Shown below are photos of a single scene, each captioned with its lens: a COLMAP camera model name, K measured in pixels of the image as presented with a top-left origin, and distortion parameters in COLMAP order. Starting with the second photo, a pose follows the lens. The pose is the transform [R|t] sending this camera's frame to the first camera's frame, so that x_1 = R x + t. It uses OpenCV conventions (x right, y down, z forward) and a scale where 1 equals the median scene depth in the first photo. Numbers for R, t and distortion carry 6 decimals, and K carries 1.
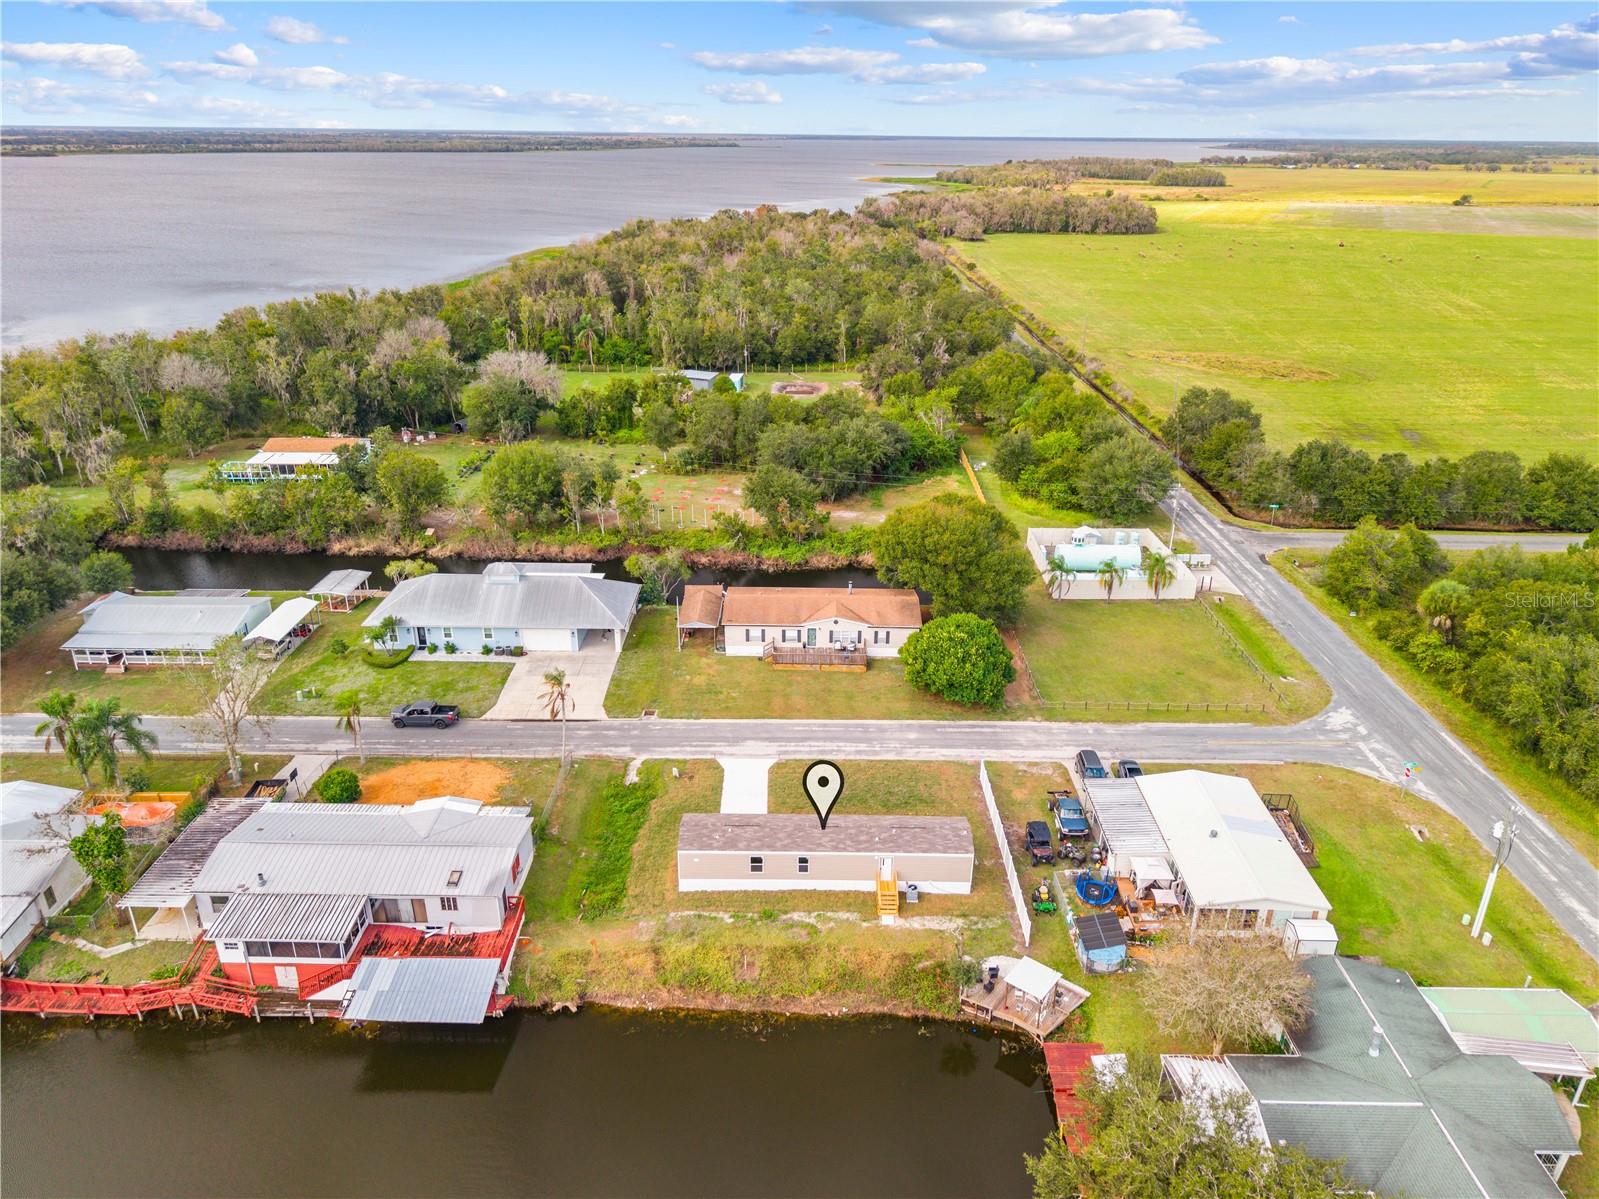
lens RADIAL K [[1064.5, 0, 799.5], [0, 1064.5, 599.5], [0, 0, 1]] dist [0.037898, -0.039083]
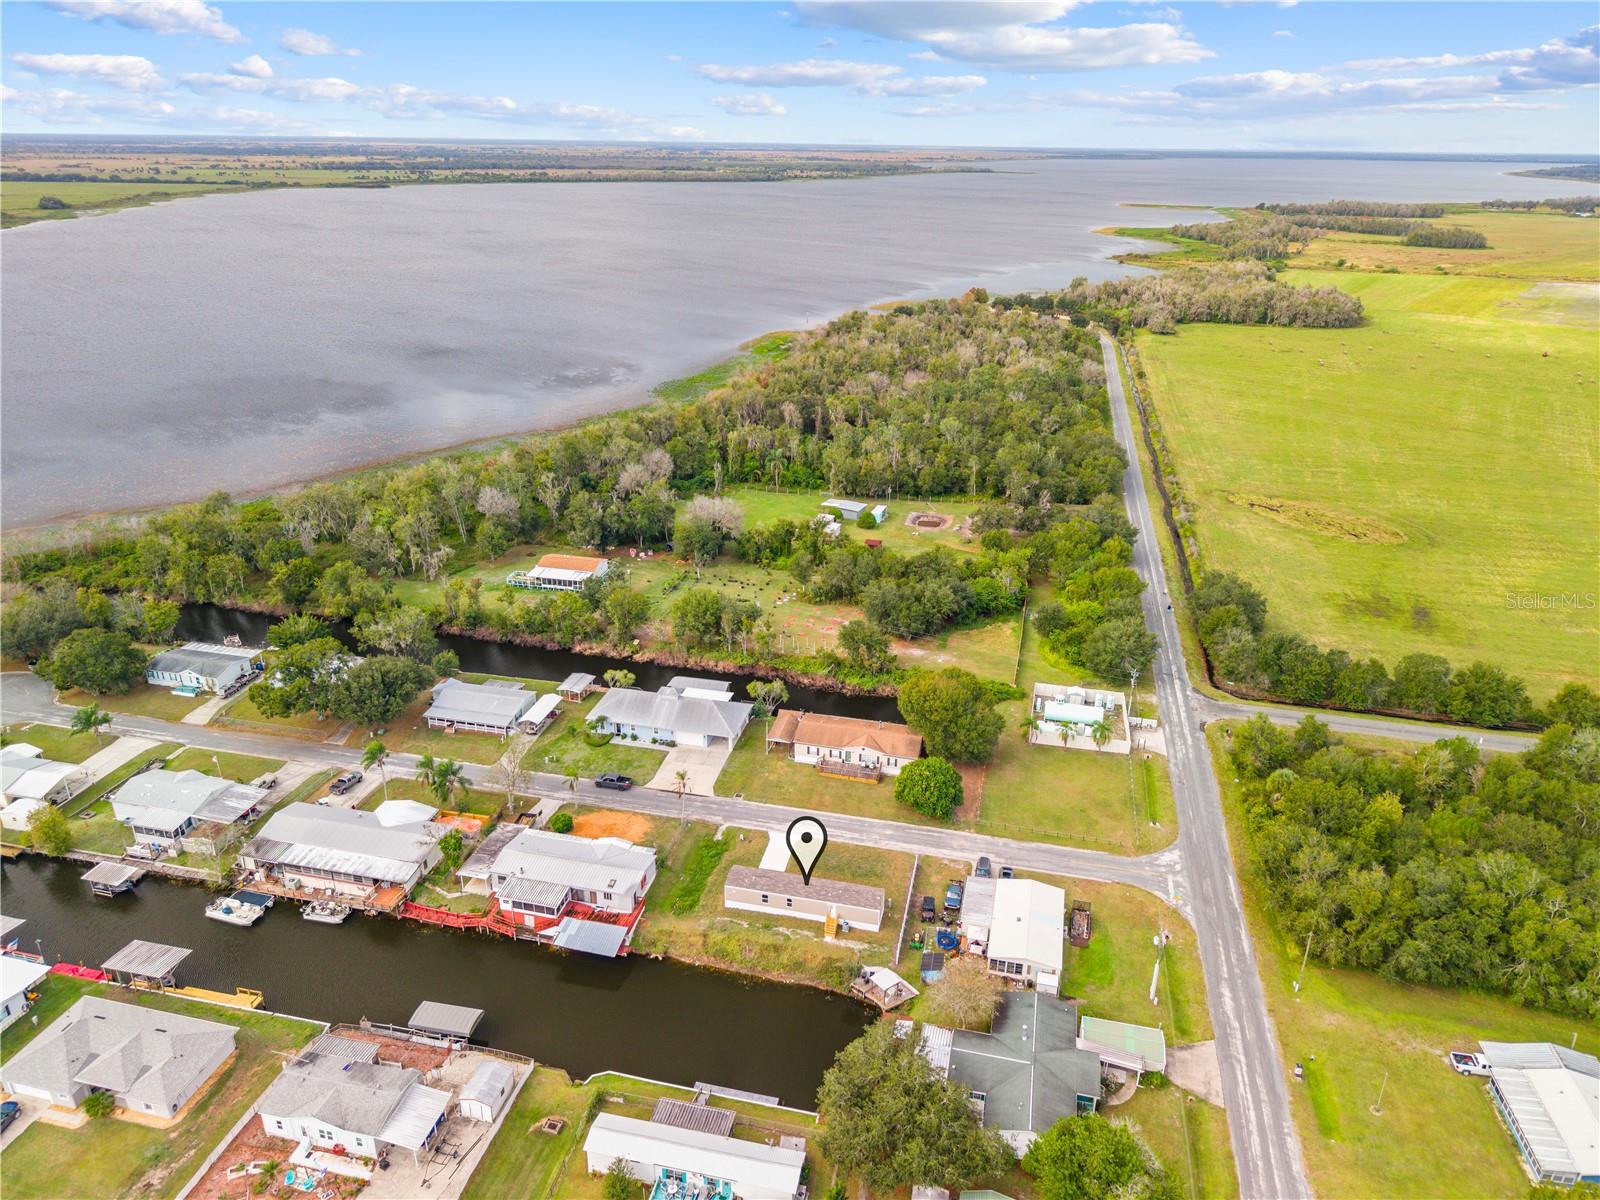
lens RADIAL K [[1059.6, 0, 800.0], [0, 1059.6, 600.0], [0, 0, 1]] dist [0.124643, -0.264499]
pose [[0.974833, 0.089324, -0.204259, 0.252589], [-0.090648, 0.995879, 0.002886, -0.201632], [0.203675, 0.015702, 0.978913, -0.589870]]
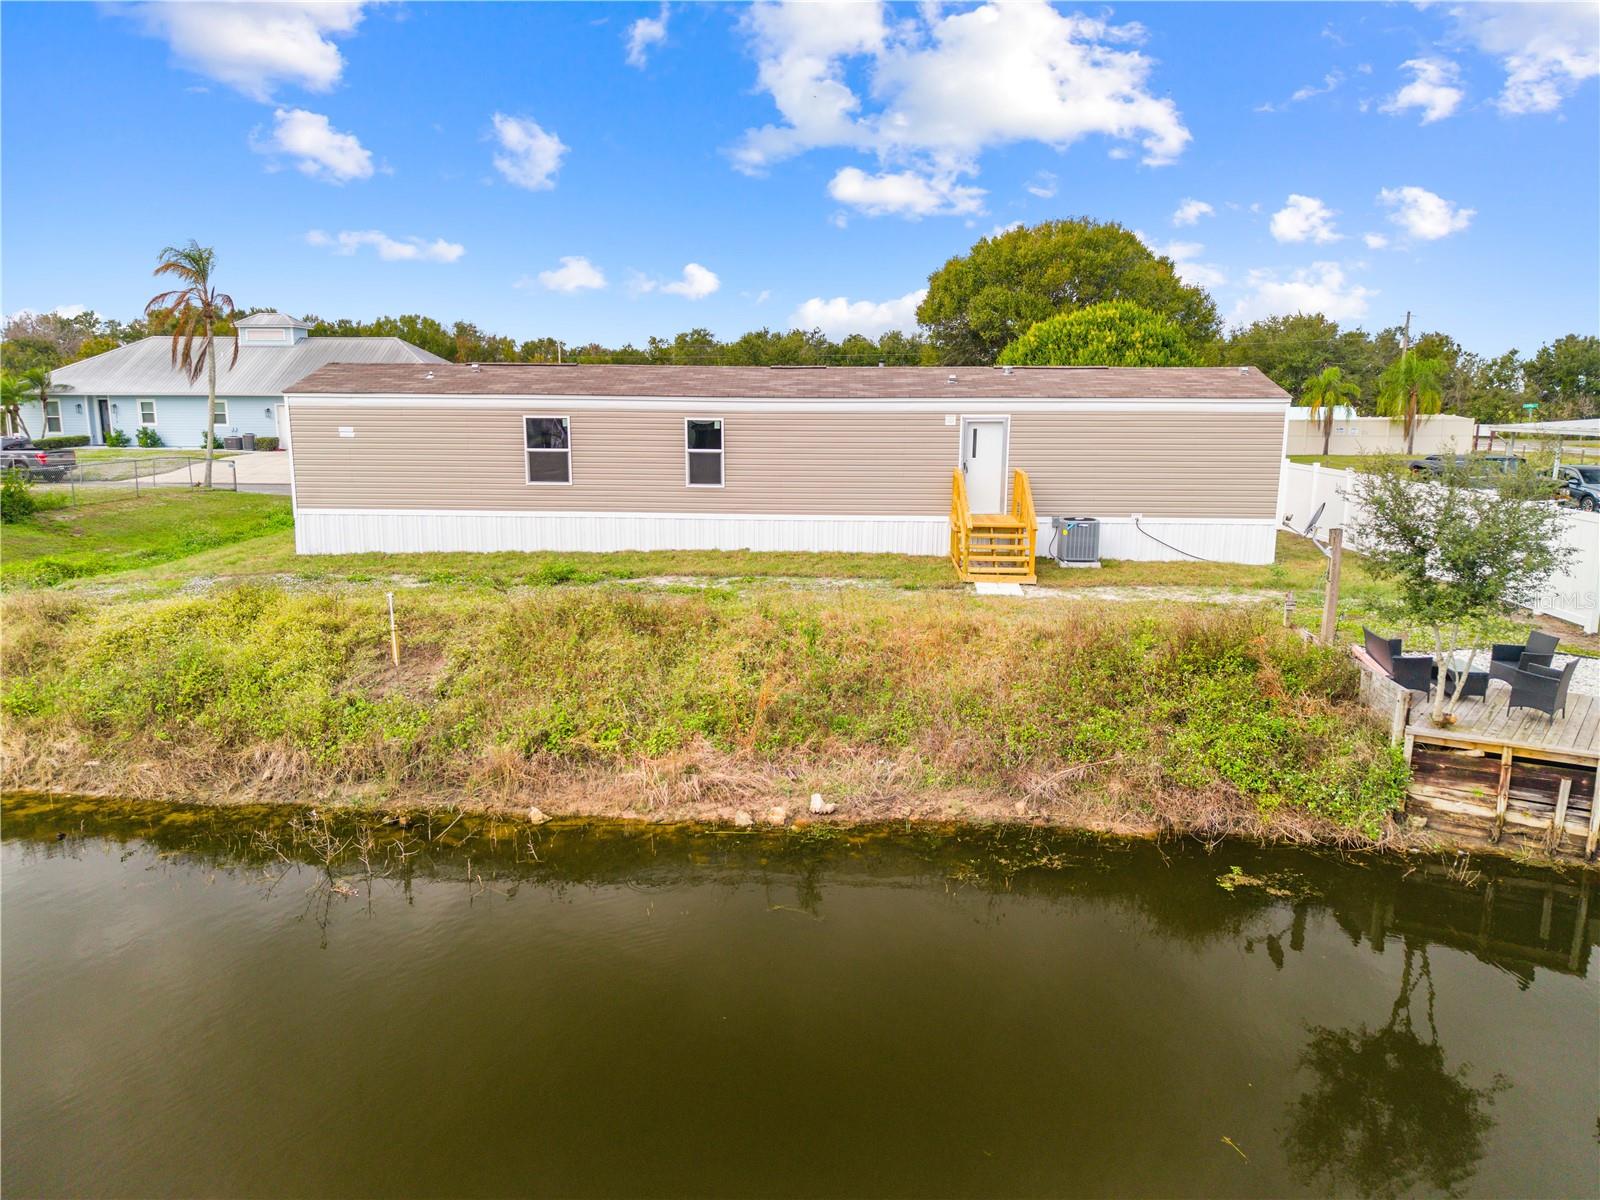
lens RADIAL K [[1071.7, 0, 800.0], [0, 1071.7, 600.0], [0, 0, 1]] dist [0.005835, 0.002017]
pose [[0.999172, 0.003881, -0.040503, 0.030093], [-0.012839, 0.974658, -0.223331, 0.252419], [0.038609, 0.223666, 0.973901, 0.511616]]
